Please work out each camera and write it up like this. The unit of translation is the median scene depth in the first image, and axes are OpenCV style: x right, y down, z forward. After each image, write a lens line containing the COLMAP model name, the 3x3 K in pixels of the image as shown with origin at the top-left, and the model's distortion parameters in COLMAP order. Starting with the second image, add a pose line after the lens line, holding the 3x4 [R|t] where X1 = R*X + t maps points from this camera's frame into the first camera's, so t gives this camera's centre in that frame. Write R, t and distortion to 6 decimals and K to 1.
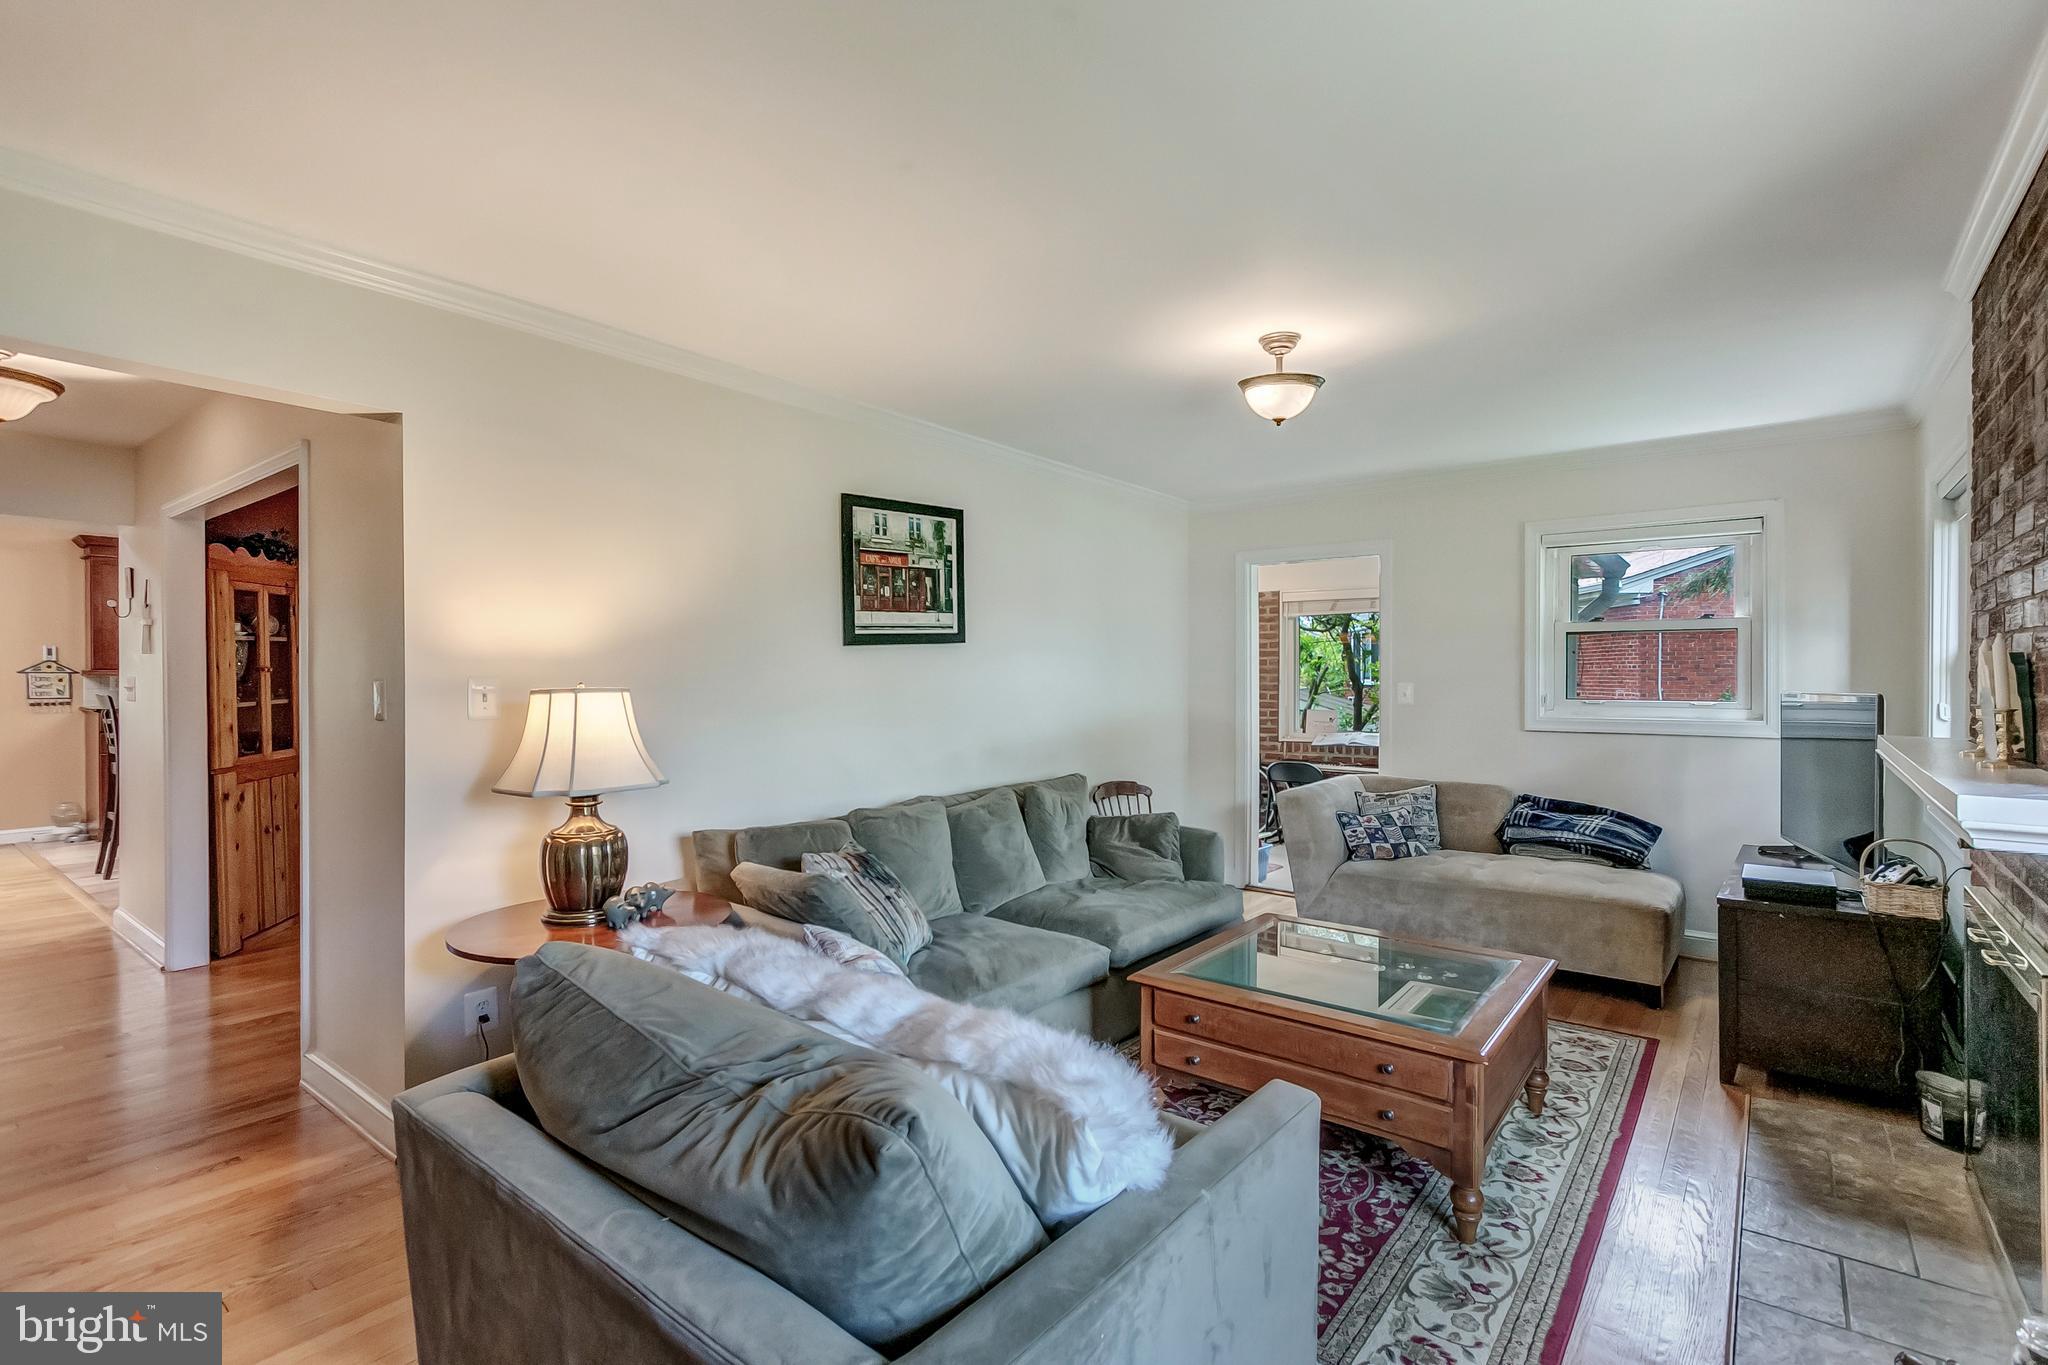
lens RADIAL K [[947.8, 0, 1028.0], [0, 947.8, 683.9], [0, 0, 1]] dist [0.001076, -0.000980]
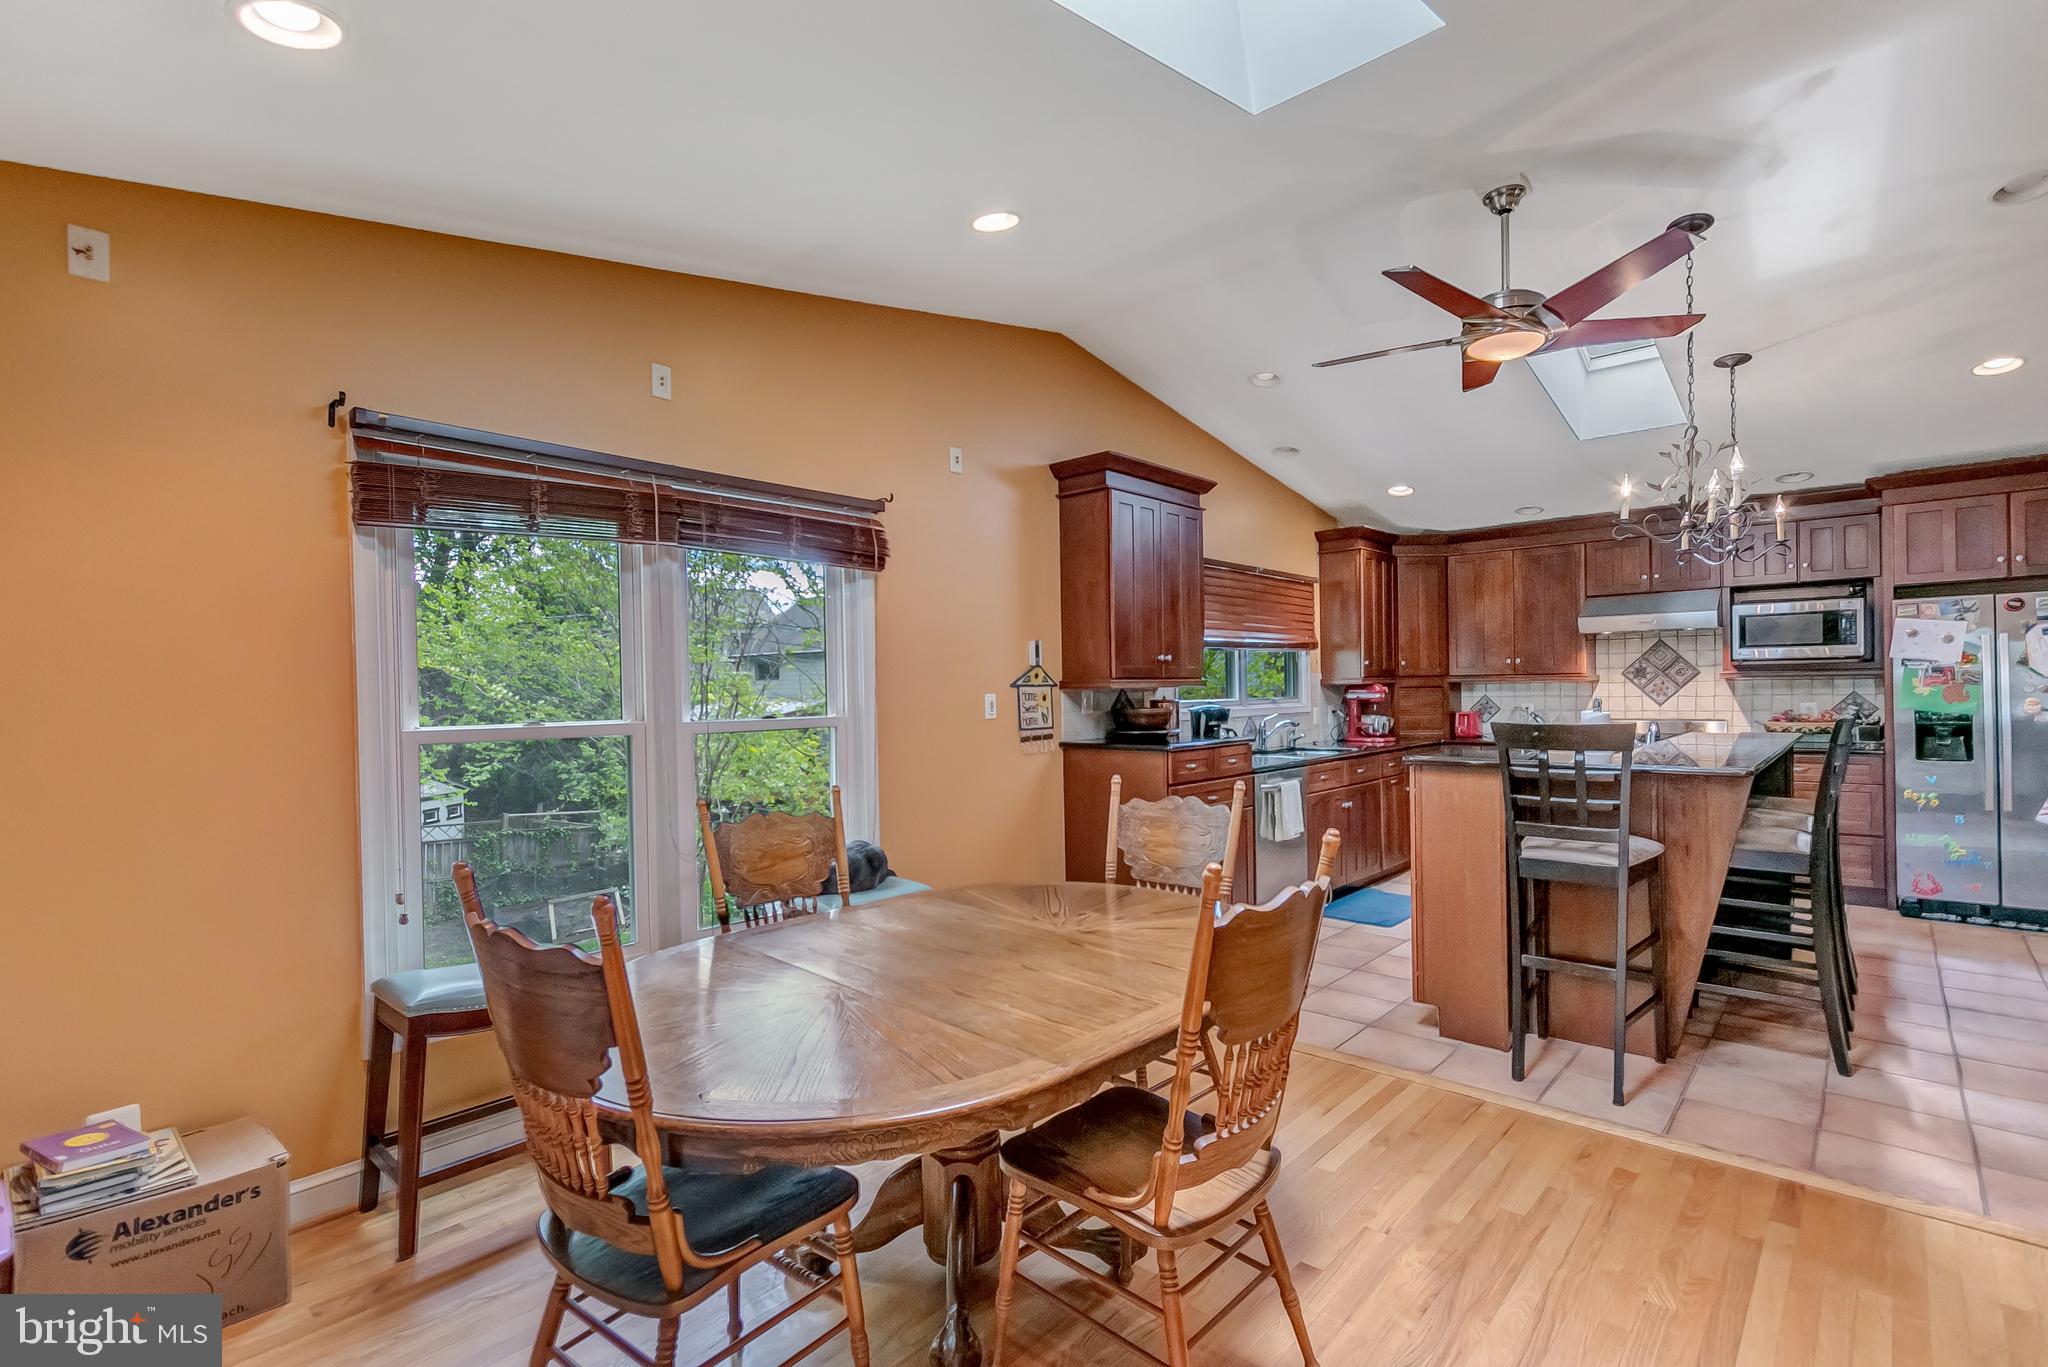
lens RADIAL K [[947.8, 0, 1019.5], [0, 947.8, 696.6], [0, 0, 1]] dist [0.001076, -0.000980]
pose [[0.996960, -0.012580, -0.076887, -0.986304], [0.012573, 0.999921, -0.000575, -0.004485], [0.076889, -0.000394, 0.997040, 0.396234]]
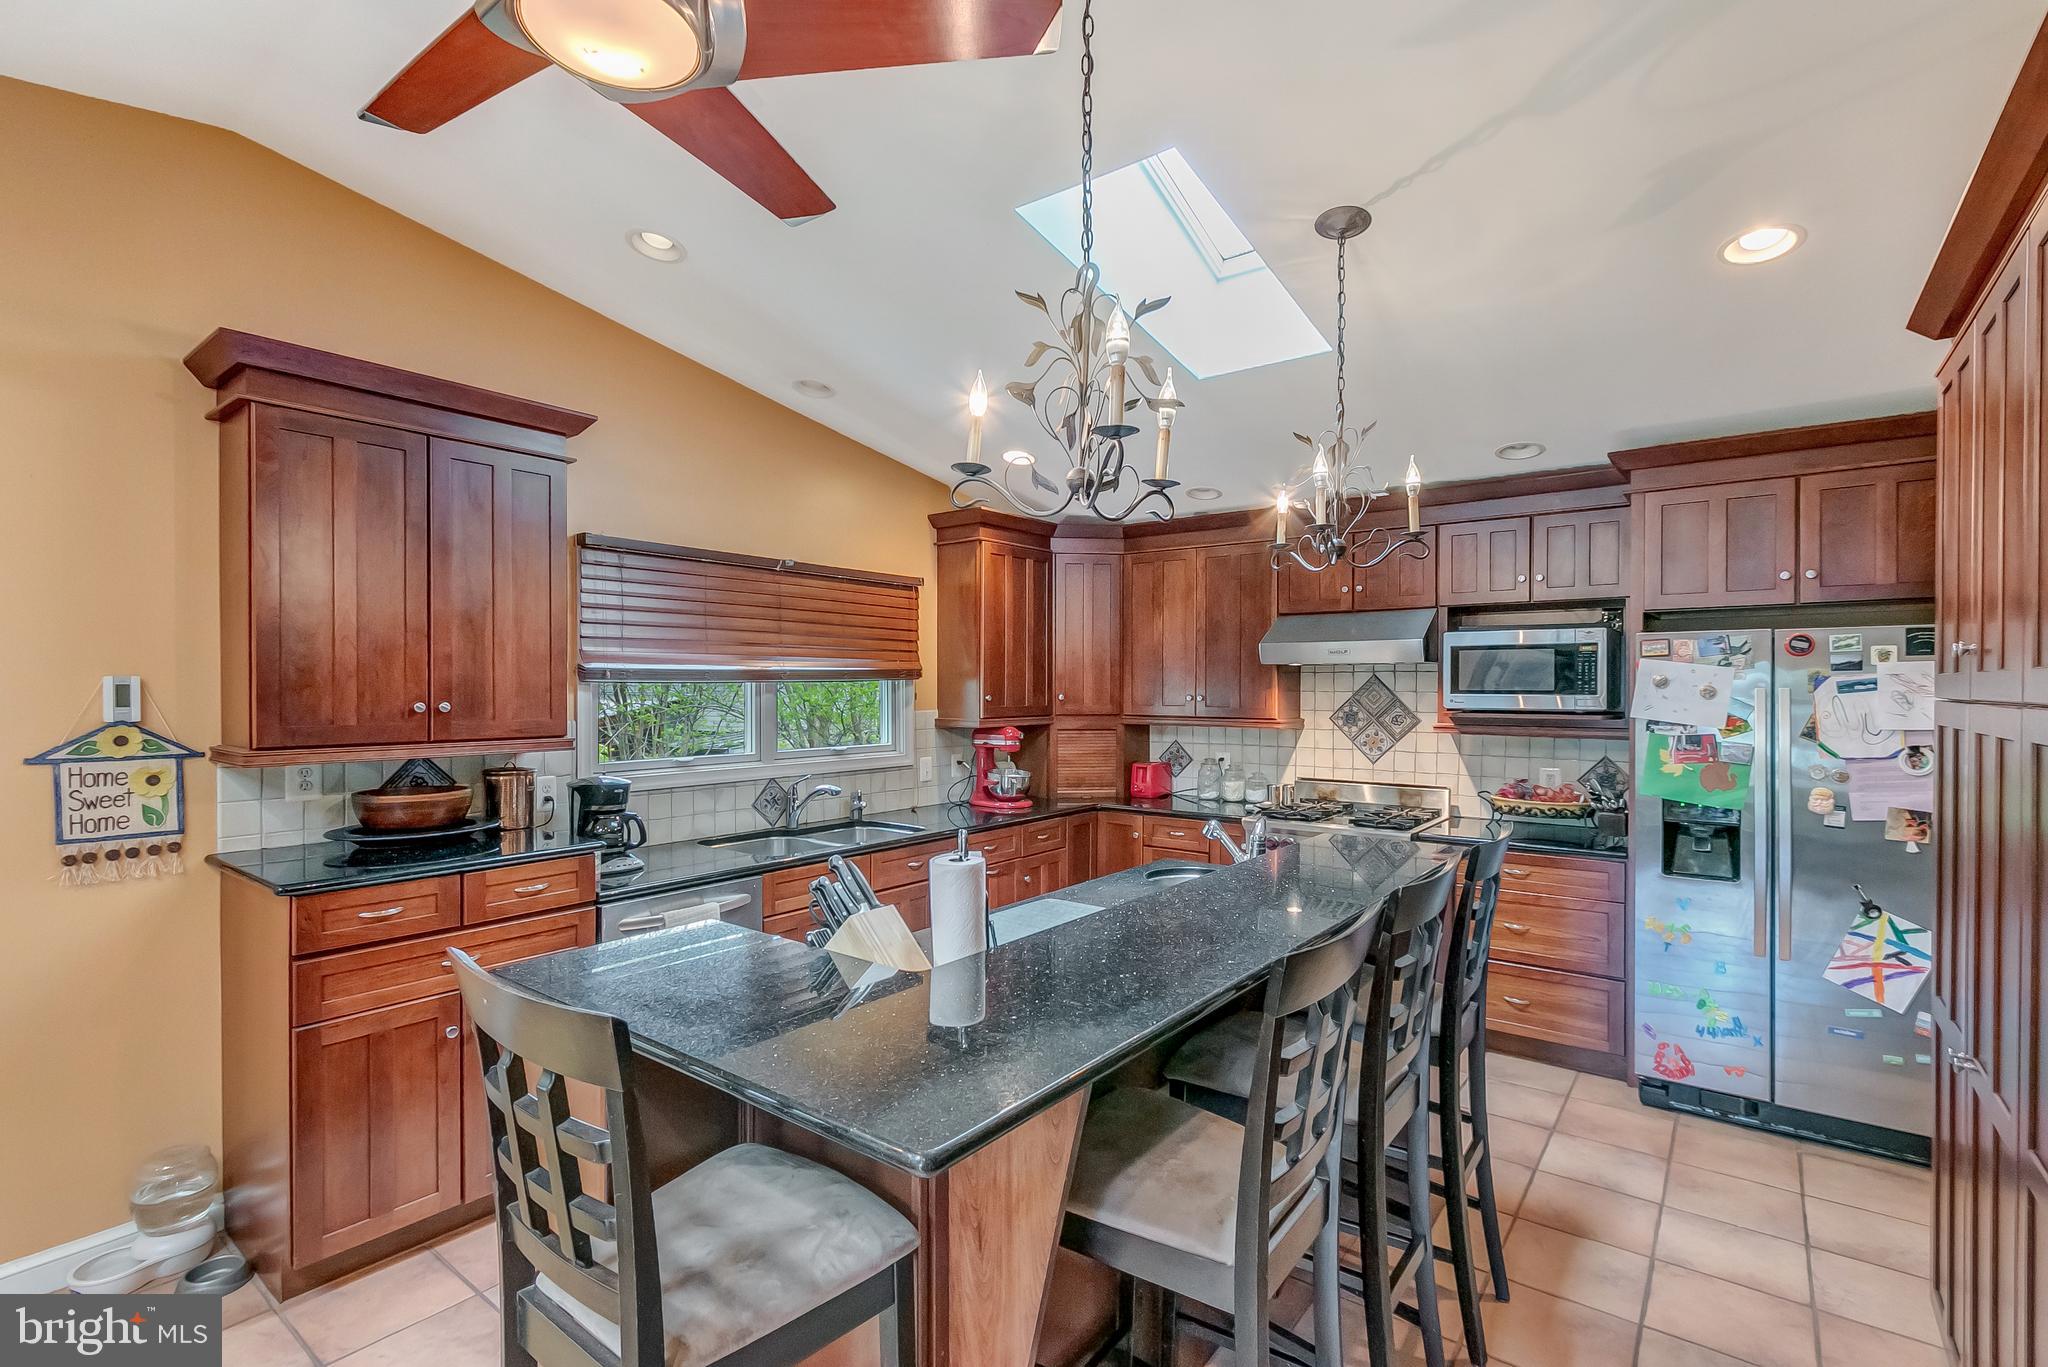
lens RADIAL K [[947.8, 0, 1011.7], [0, 947.8, 694.8], [0, 0, 1]] dist [0.001076, -0.000980]
pose [[0.999989, 0.004161, 0.001997, -0.717214], [-0.004160, 0.999991, -0.000397, -0.034661], [-0.001999, 0.000389, 0.999998, 0.664195]]
